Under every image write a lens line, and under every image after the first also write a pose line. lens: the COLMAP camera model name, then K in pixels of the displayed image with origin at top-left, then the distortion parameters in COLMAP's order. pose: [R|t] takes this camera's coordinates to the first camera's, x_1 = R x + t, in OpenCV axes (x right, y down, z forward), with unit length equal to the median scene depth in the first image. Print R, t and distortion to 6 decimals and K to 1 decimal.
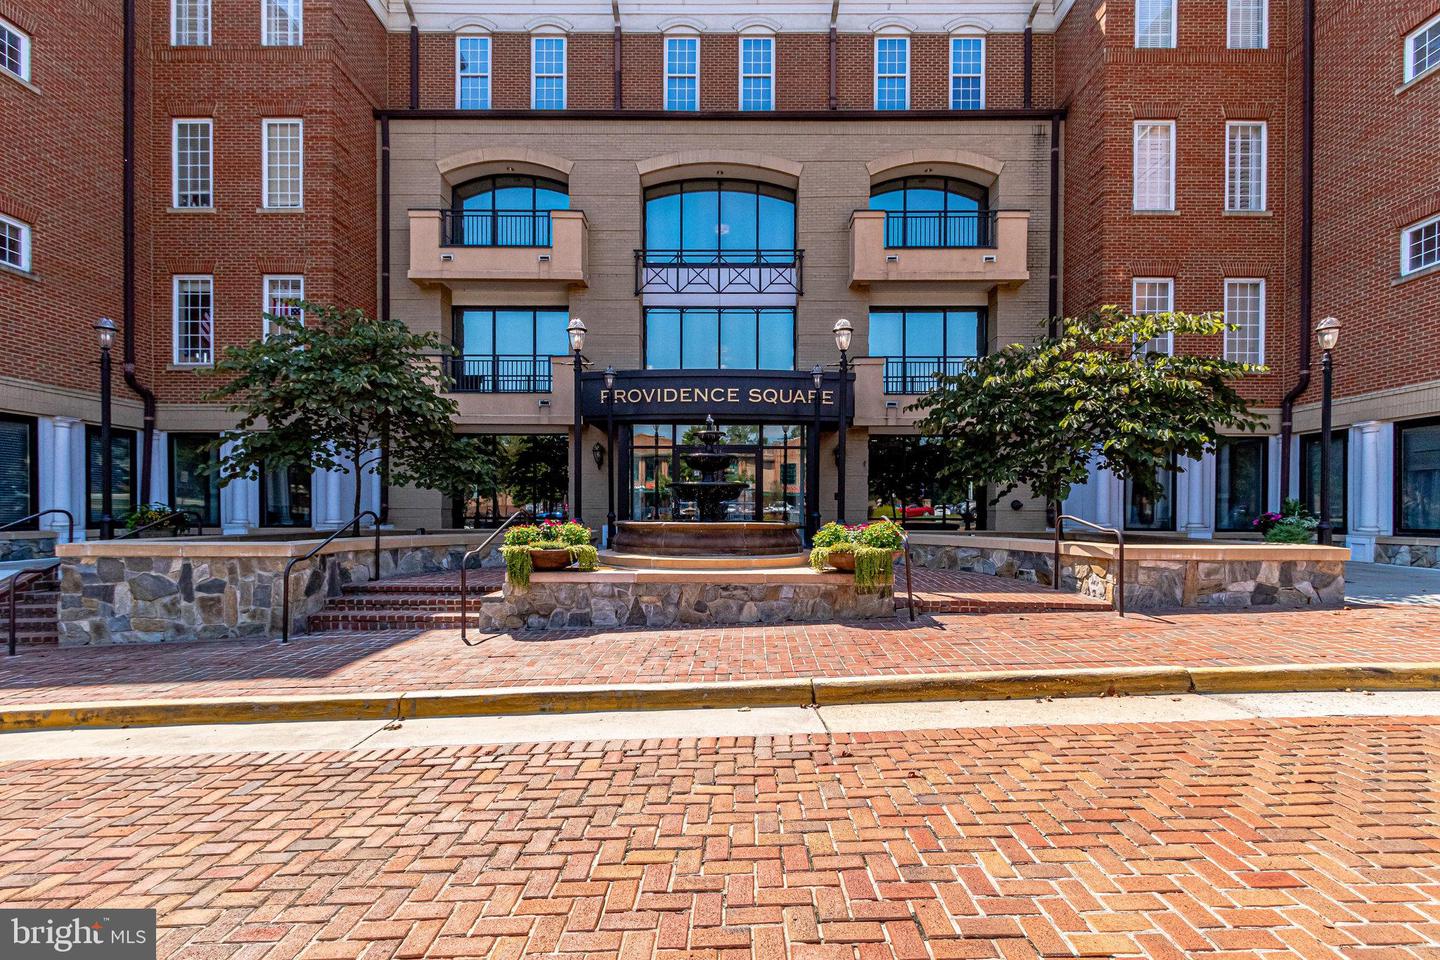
lens RADIAL K [[680.7, 0, 716.3], [0, 680.7, 515.1], [0, 0, 1]] dist [0.004361, -0.002851]
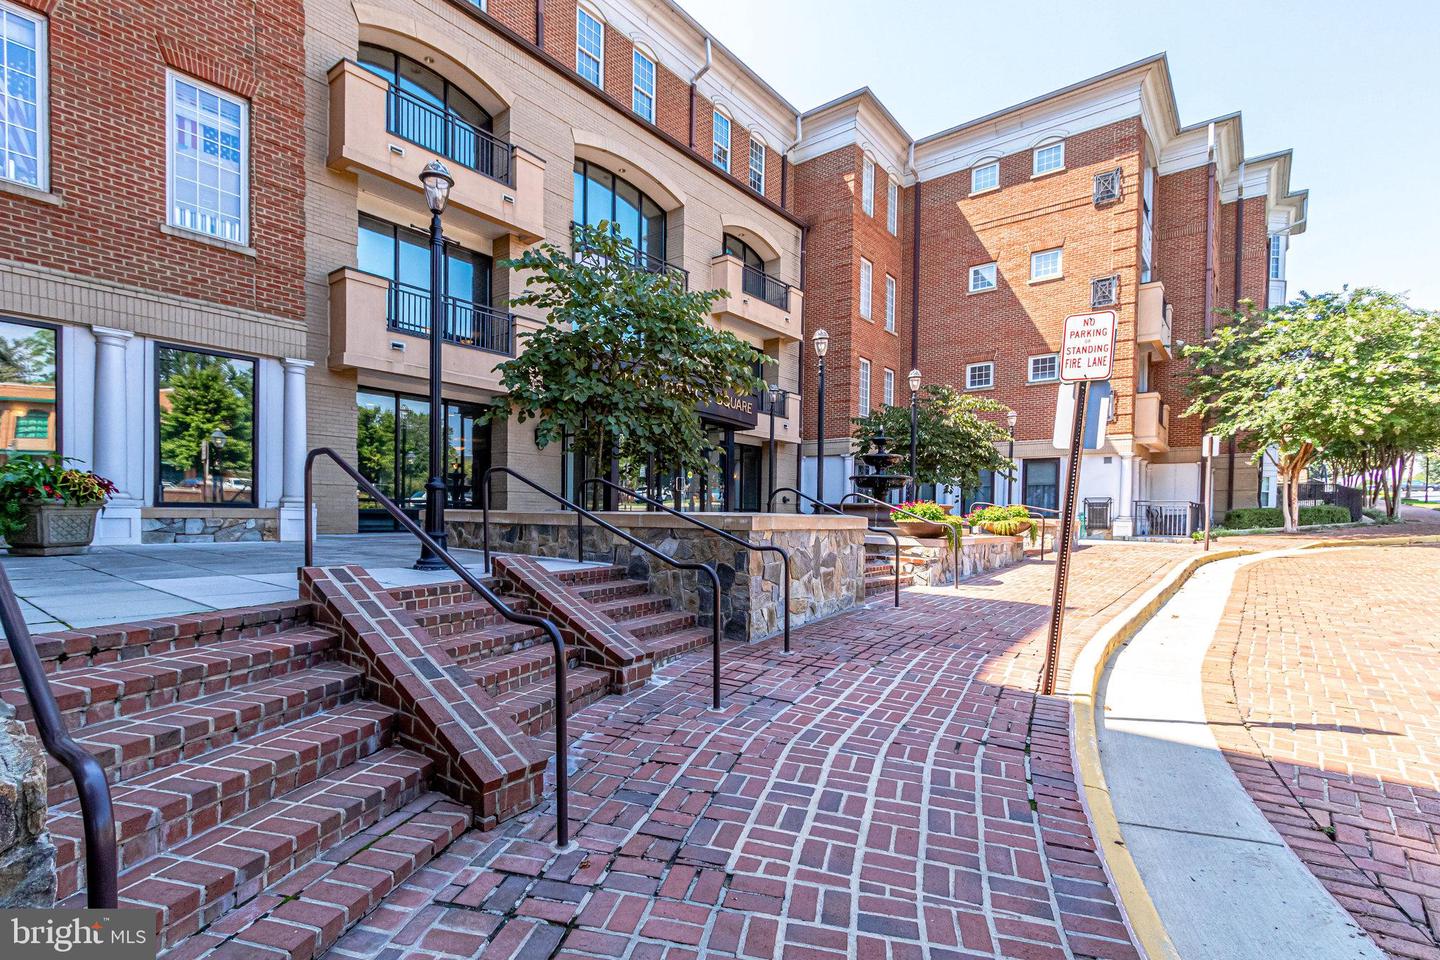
lens RADIAL K [[680.7, 0, 708.0], [0, 680.7, 527.4], [0, 0, 1]] dist [0.004361, -0.002851]
pose [[0.627060, -0.006619, 0.778943, -0.746281], [-0.010144, 0.999810, 0.016661, 0.020515], [-0.778905, -0.018349, 0.626874, 0.249757]]
